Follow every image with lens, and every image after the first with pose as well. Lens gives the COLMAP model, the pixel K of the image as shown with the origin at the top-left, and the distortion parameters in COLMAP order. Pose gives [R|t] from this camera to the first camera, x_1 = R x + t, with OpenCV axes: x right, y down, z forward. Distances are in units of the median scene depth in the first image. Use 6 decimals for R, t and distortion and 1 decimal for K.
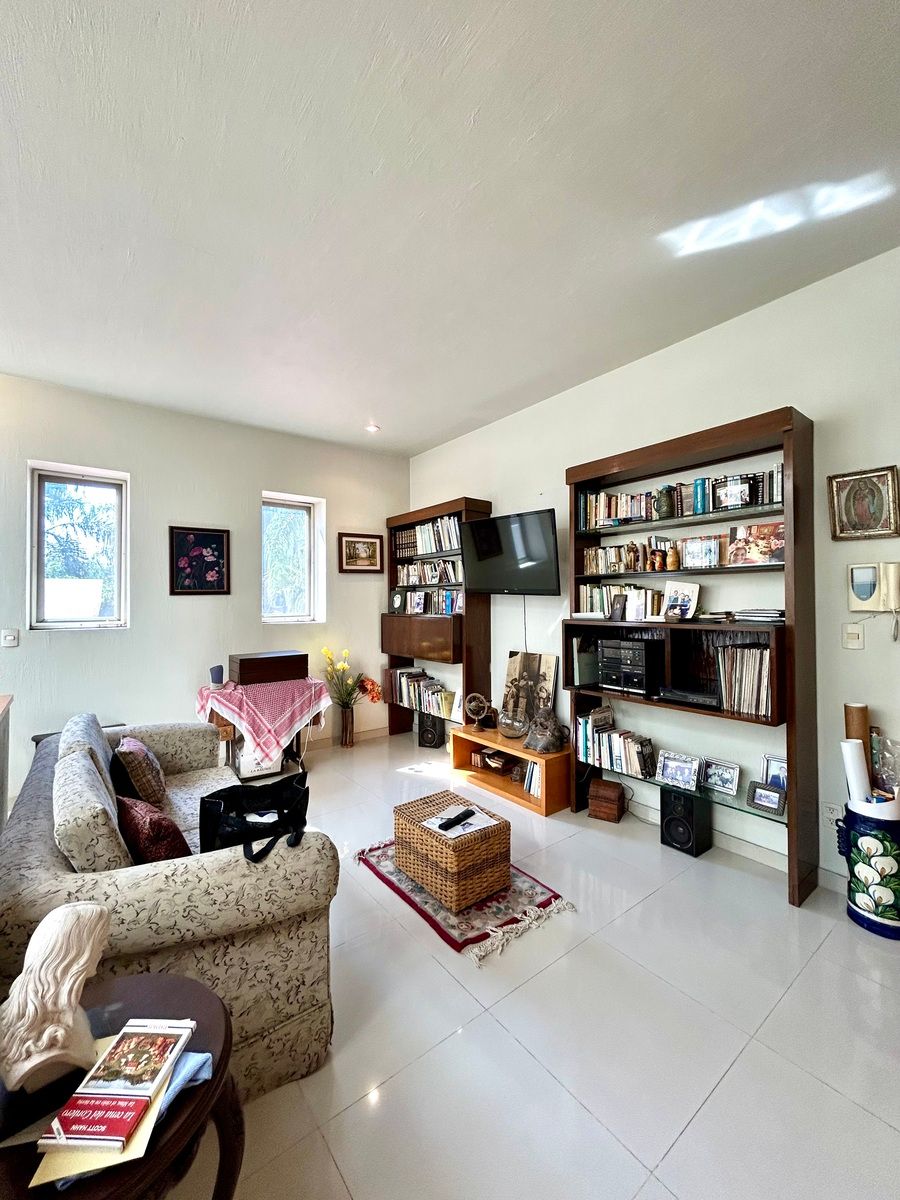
lens RADIAL K [[484.1, 0, 452.0], [0, 484.1, 595.5], [0, 0, 1]] dist [0.003418, 0.002197]
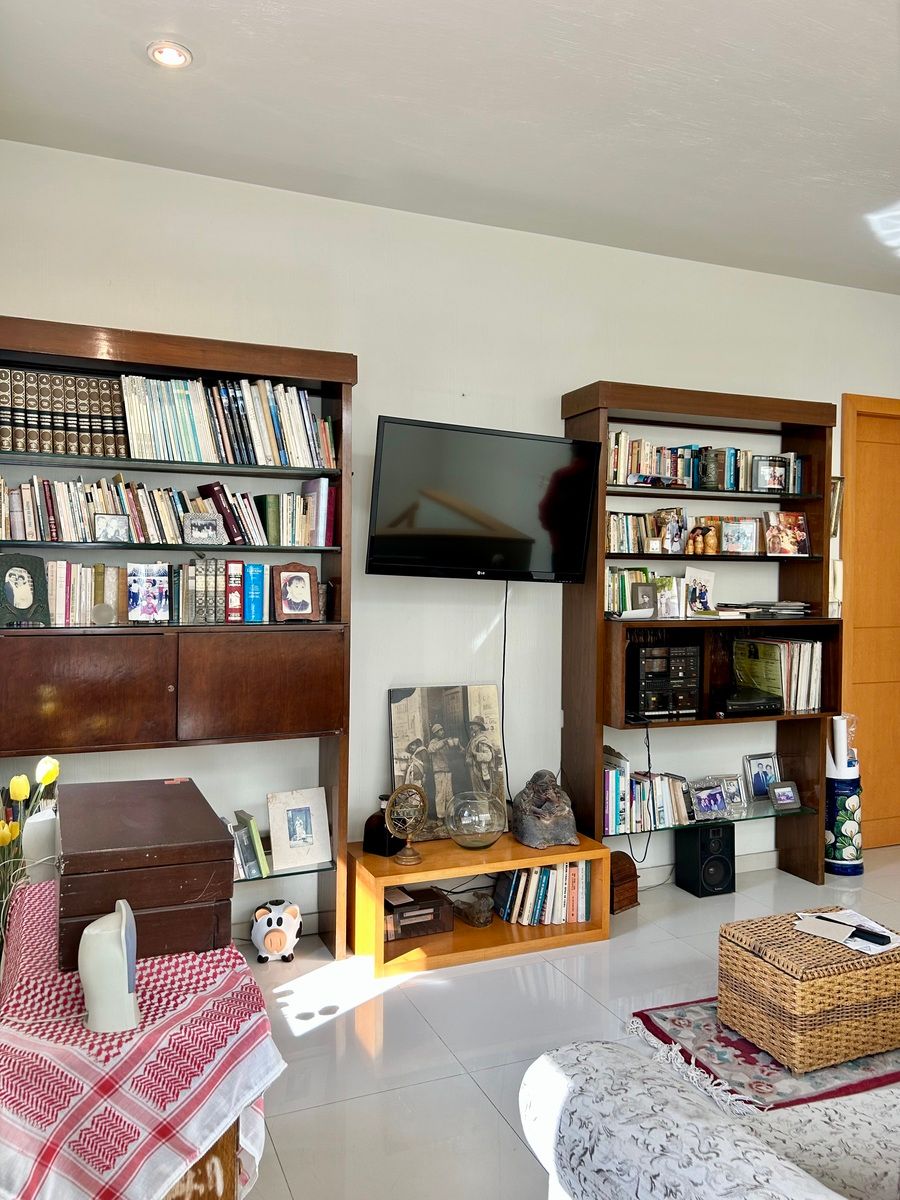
lens RADIAL K [[908.7, 0, 441.7], [0, 908.7, 598.0], [0, 0, 1]] dist [0.049253, -0.041573]
pose [[0.264090, -0.018720, 0.964316, -1.004044], [-0.024475, 0.999360, 0.026103, -0.007508], [-0.964187, -0.030495, 0.263463, 0.918782]]
